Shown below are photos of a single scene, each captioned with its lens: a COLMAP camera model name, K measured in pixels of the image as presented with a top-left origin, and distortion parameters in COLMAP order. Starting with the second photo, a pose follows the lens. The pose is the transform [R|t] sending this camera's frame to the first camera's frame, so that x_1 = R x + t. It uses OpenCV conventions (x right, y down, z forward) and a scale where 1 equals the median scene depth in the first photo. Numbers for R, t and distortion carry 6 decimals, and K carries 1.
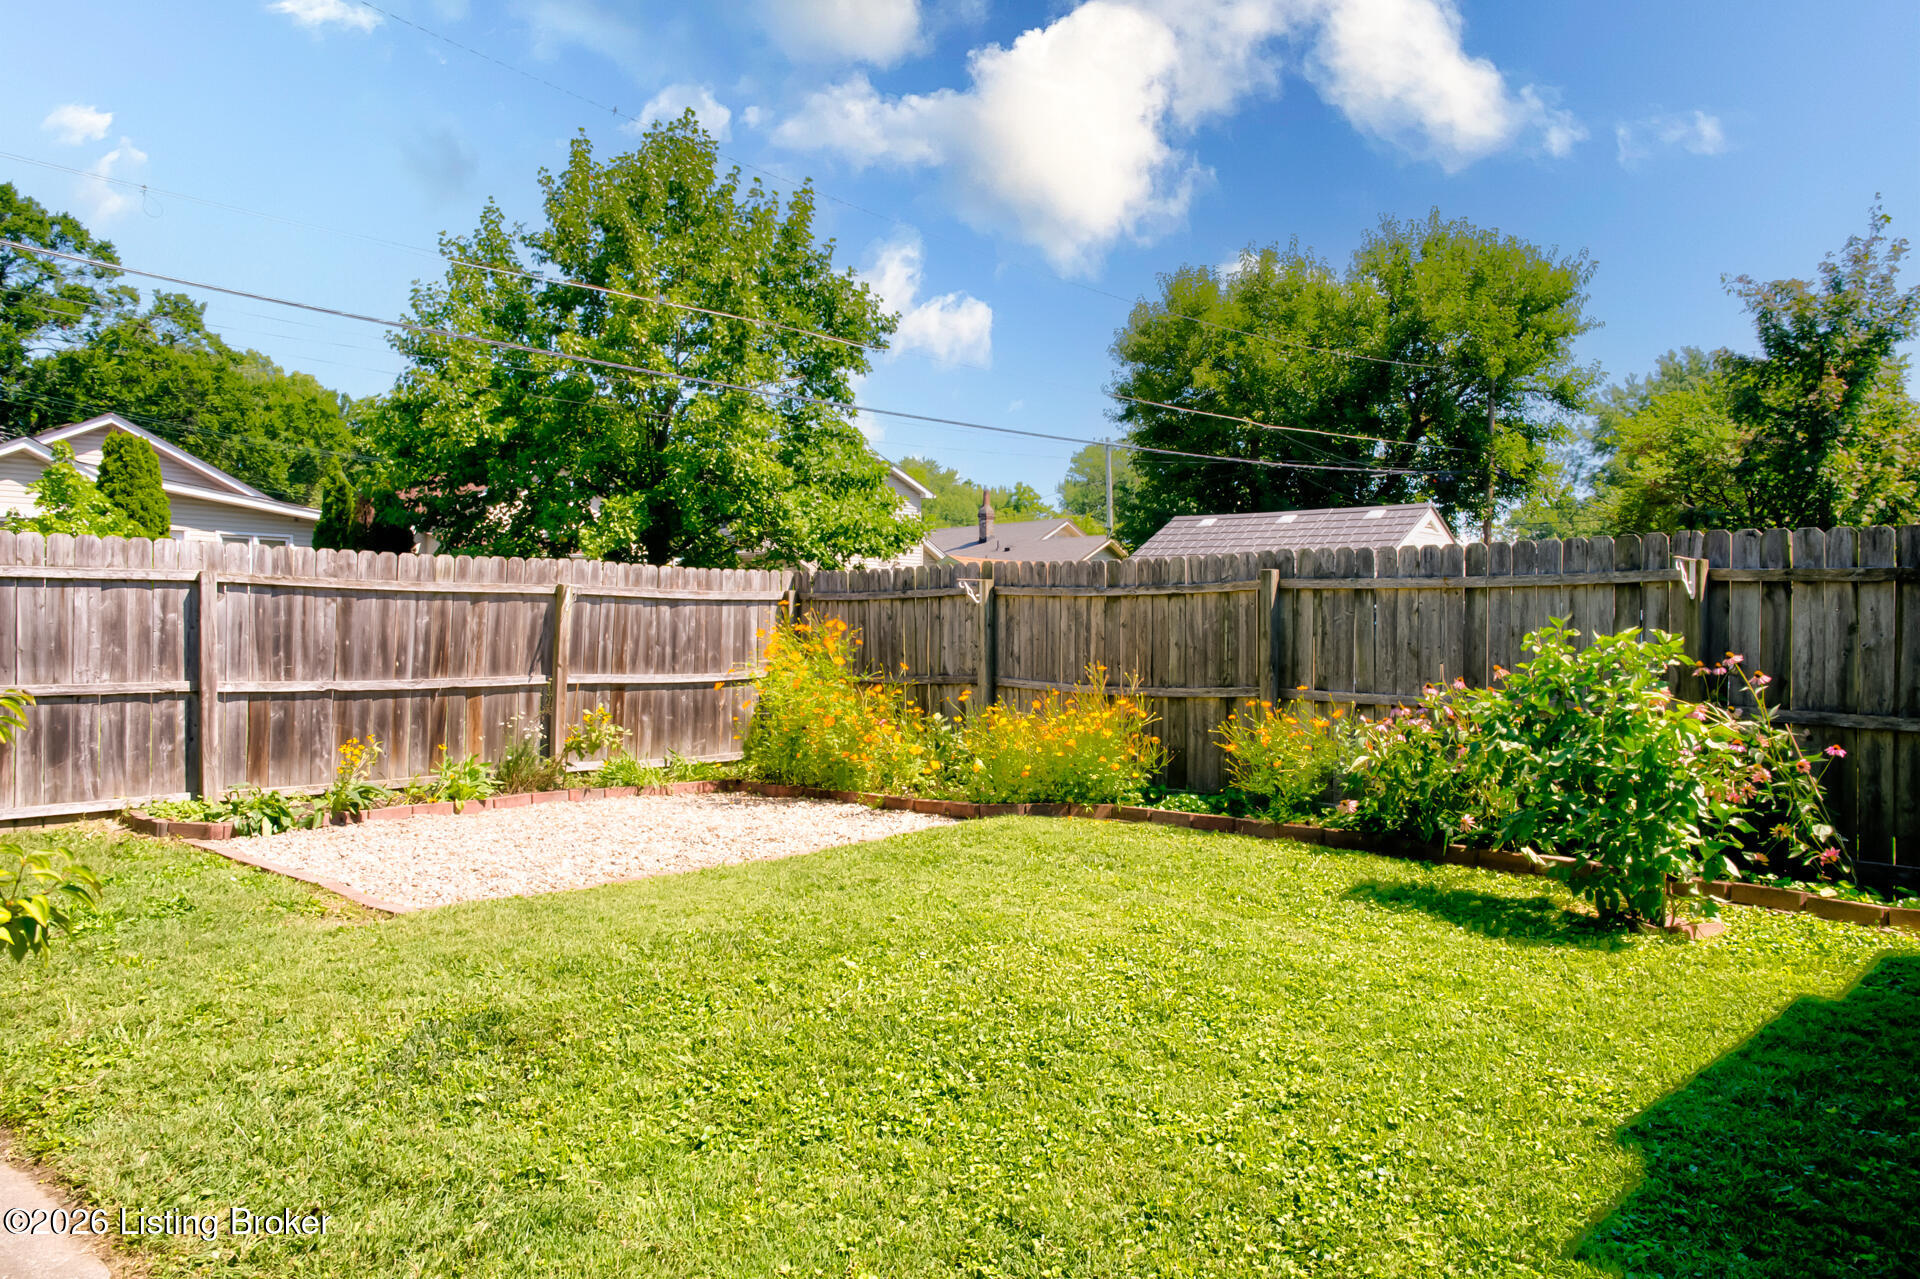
lens RADIAL K [[1333.1, 0, 949.5], [0, 1333.1, 634.6], [0, 0, 1]] dist [-0.039631, 0.058529]
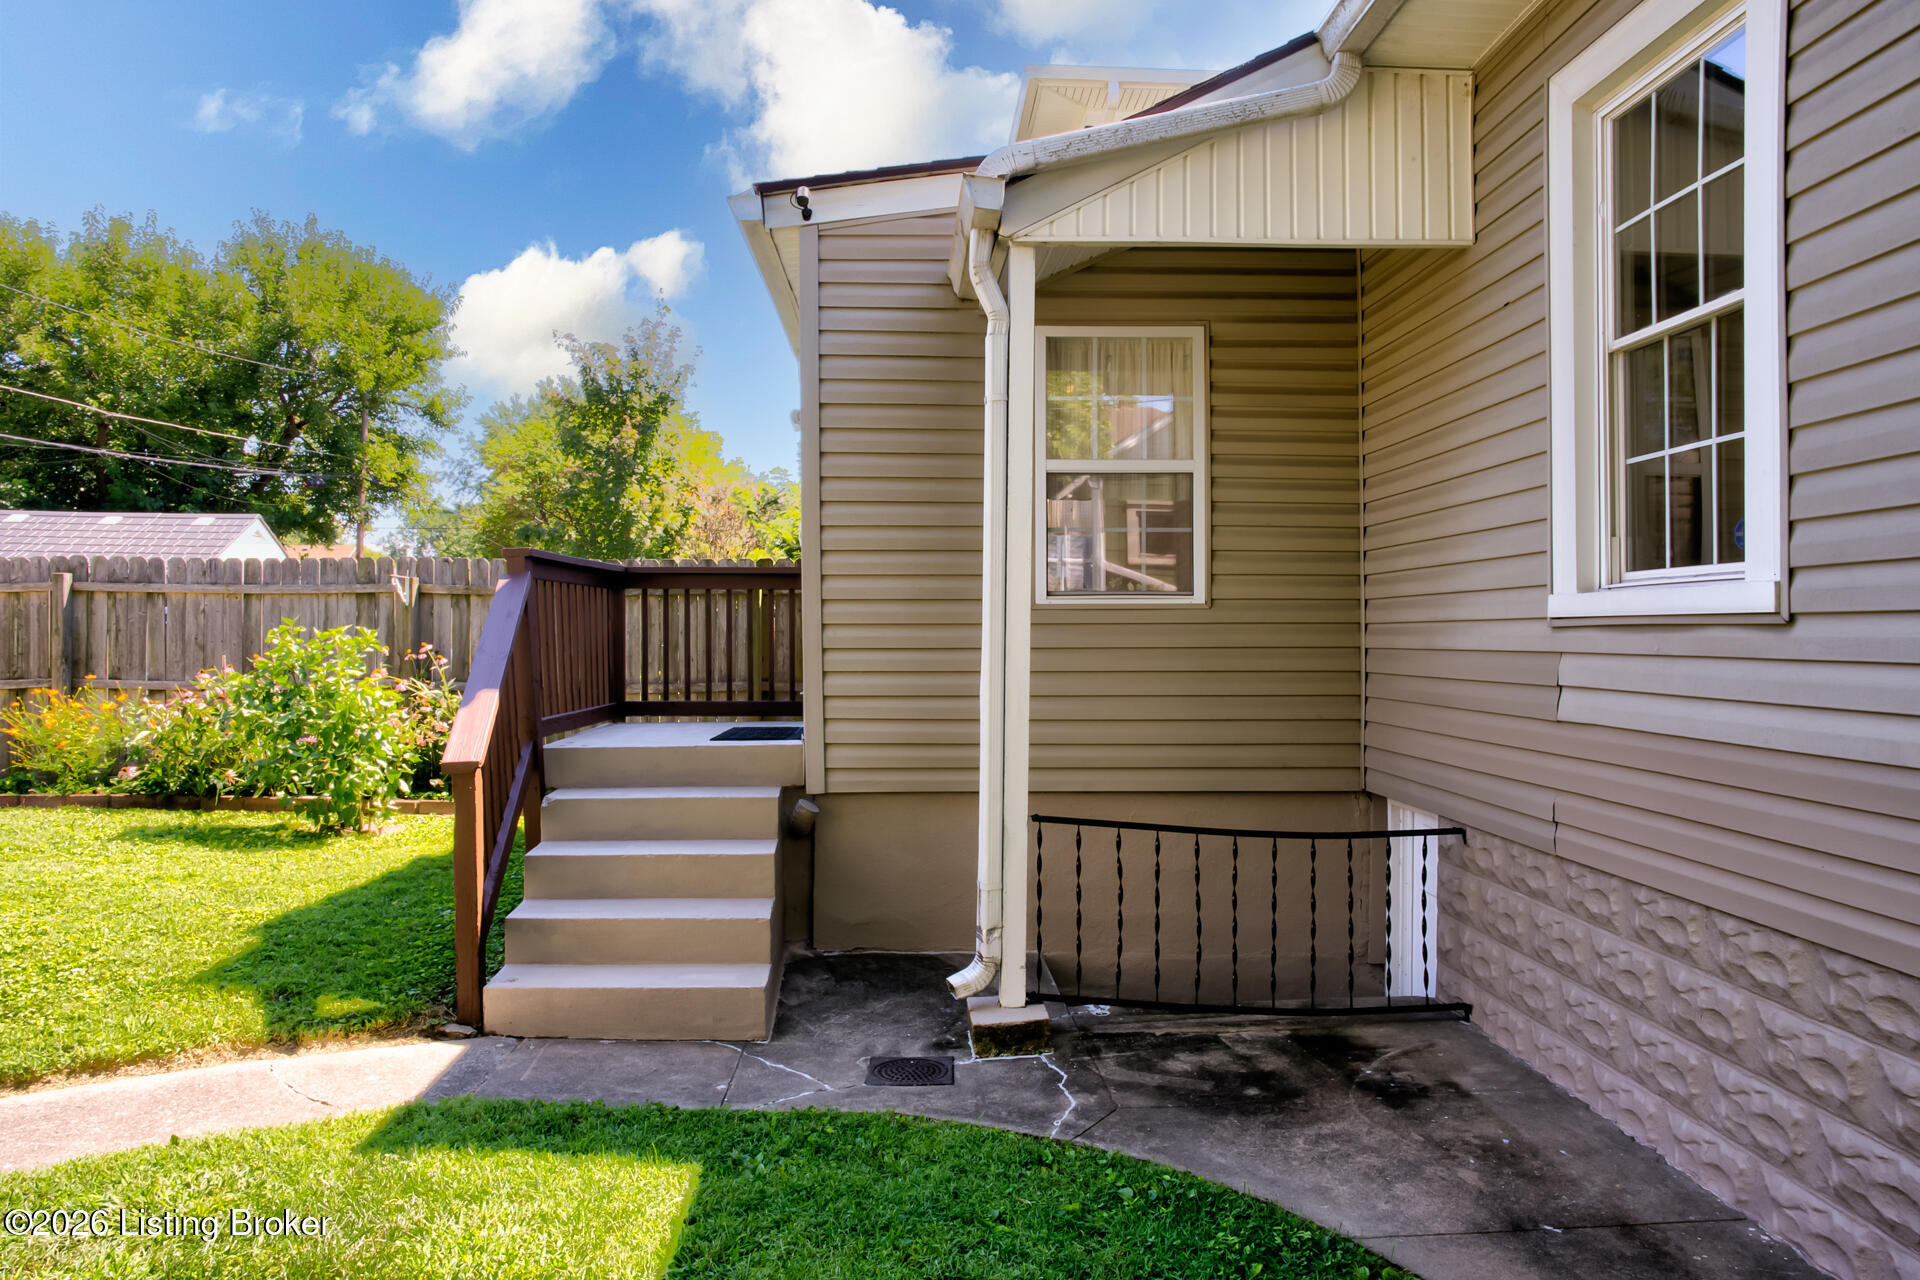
lens RADIAL K [[1333.1, 0, 969.9], [0, 1333.1, 633.8], [0, 0, 1]] dist [-0.039631, 0.058529]
pose [[0.702382, -0.002385, 0.711797, -0.006167], [0.001723, 0.999997, 0.001650, 0.000558], [-0.711799, 0.000067, 0.702384, -0.114637]]
